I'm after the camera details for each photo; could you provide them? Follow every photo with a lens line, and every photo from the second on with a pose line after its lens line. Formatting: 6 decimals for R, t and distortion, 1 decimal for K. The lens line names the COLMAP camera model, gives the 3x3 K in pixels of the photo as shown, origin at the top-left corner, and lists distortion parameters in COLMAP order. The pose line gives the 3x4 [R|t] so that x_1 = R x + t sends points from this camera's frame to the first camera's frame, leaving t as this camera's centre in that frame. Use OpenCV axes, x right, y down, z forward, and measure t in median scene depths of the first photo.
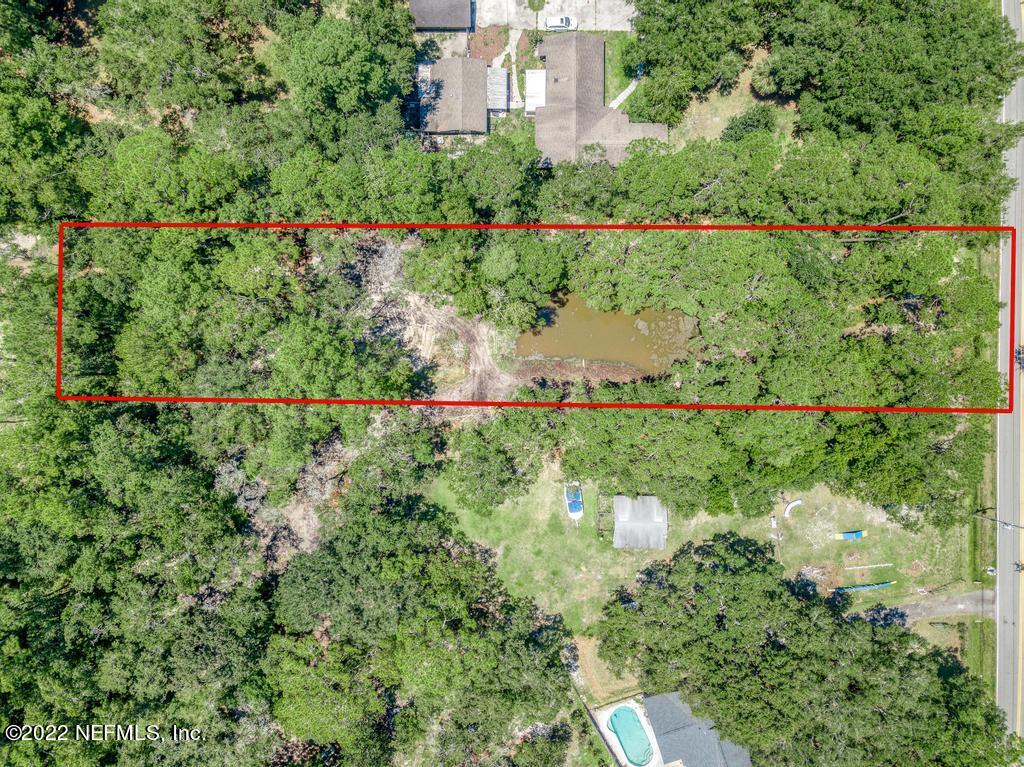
lens RADIAL K [[792.3, 0, 491.5], [0, 792.3, 382.3], [0, 0, 1]] dist [0.022649, 0.009465]
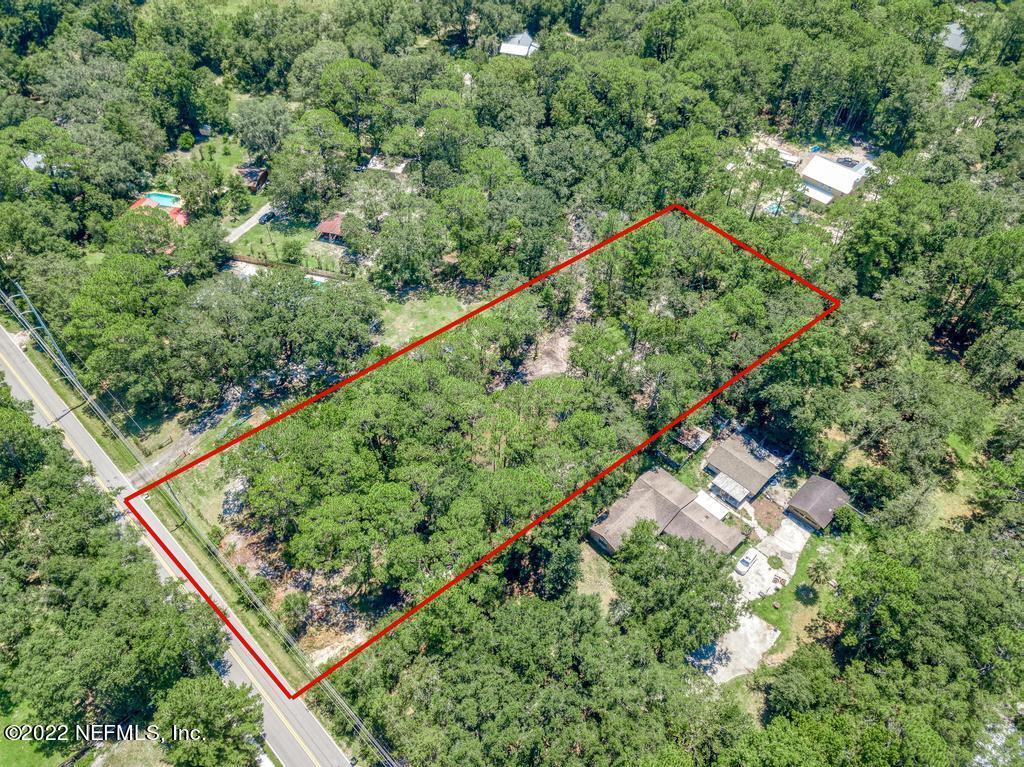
lens RADIAL K [[759.8, 0, 512.0], [0, 759.8, 383.5], [0, 0, 1]] dist [0.027096, 0.000337]
pose [[-0.703441, 0.531921, -0.471414, 0.684366], [-0.710635, -0.538491, 0.452797, -0.562434], [-0.013000, 0.653519, 0.756799, 0.034891]]
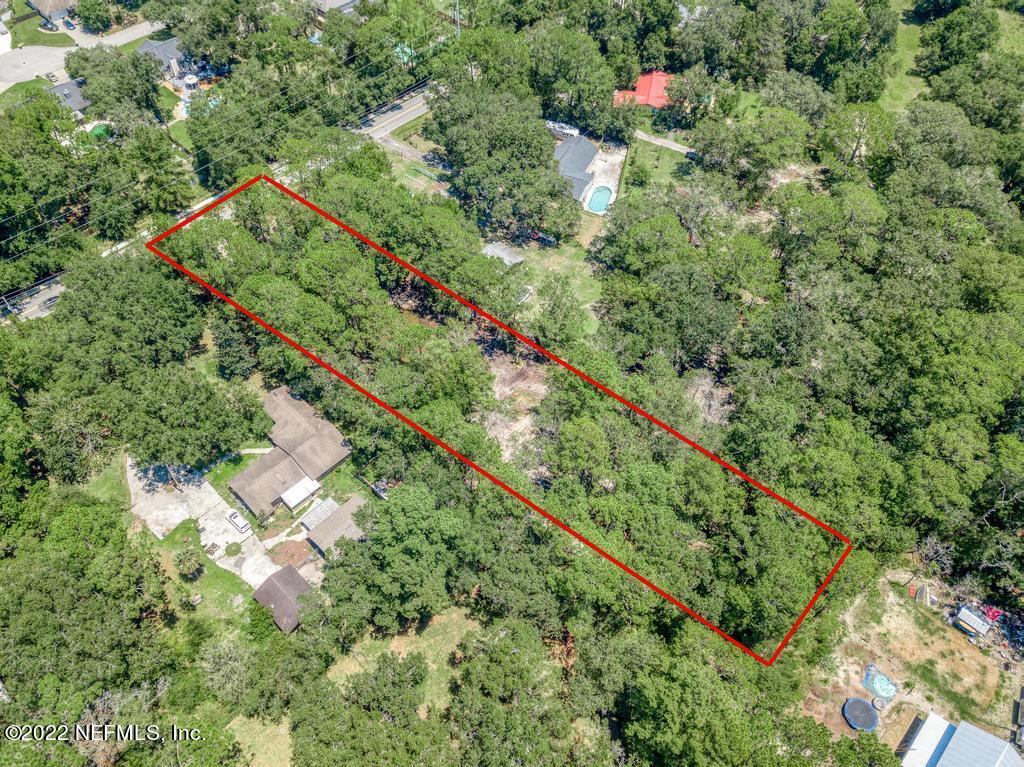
lens RADIAL K [[791.6, 0, 512.0], [0, 791.6, 383.5], [0, 0, 1]] dist [0.036679, -0.000623]
pose [[-0.723616, -0.549253, 0.417972, -0.542832], [0.690057, -0.563287, 0.454455, -0.578388], [-0.014172, 0.617276, 0.786619, 0.008702]]
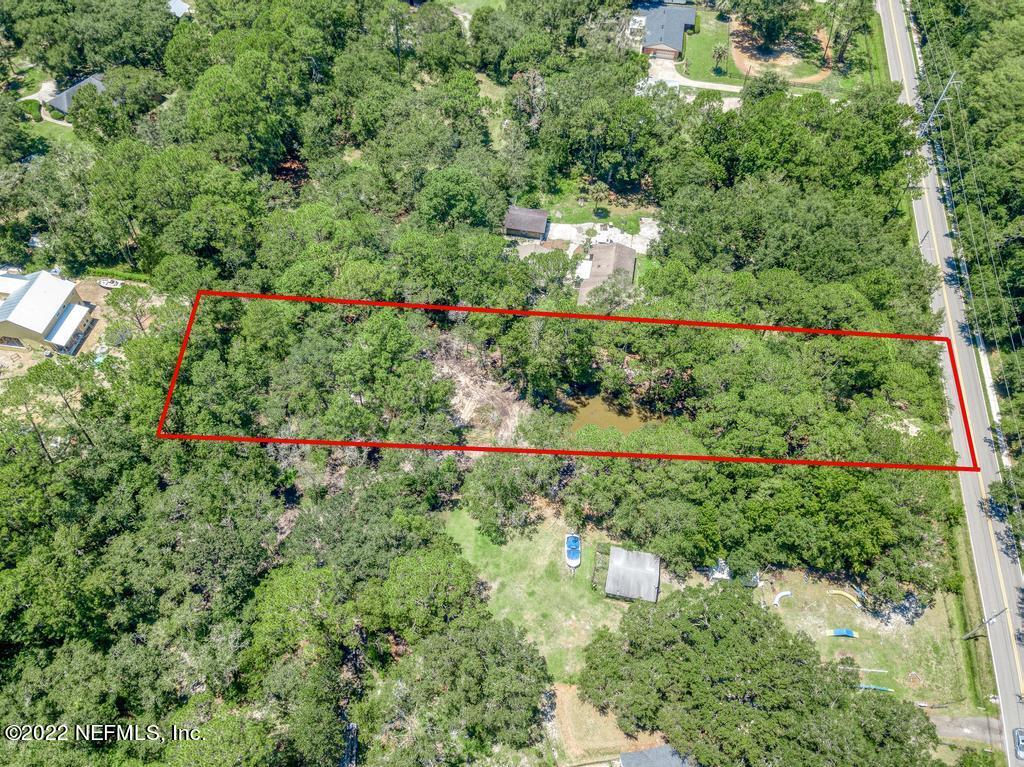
lens RADIAL K [[783.3, 0, 490.6], [0, 783.3, 380.7], [0, 0, 1]] dist [0.026580, -0.009212]
pose [[0.981397, 0.164729, -0.098617, 0.061912], [-0.190985, 0.785080, -0.589214, 0.608283], [-0.019638, 0.597087, 0.801936, 0.021868]]
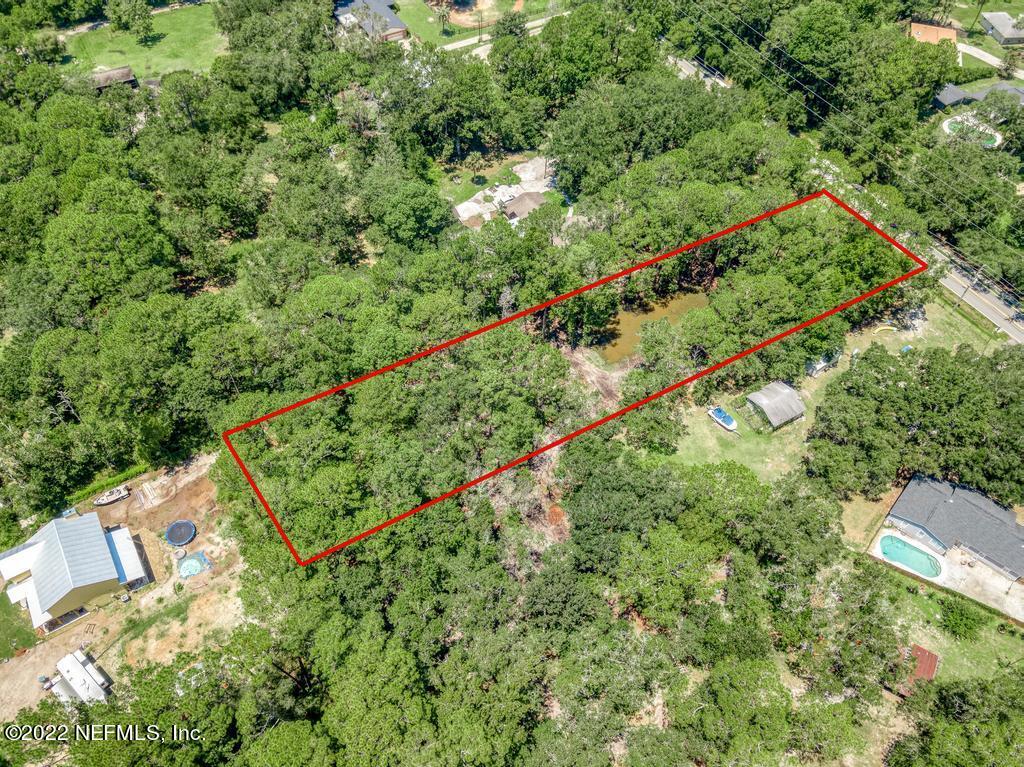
lens RADIAL K [[792.3, 0, 491.5], [0, 792.3, 382.3], [0, 0, 1]] dist [0.022649, 0.009465]
pose [[0.861274, -0.390086, 0.325638, -0.570019], [0.507773, 0.685081, -0.522331, 0.560553], [-0.019334, 0.615220, 0.788118, 0.018617]]
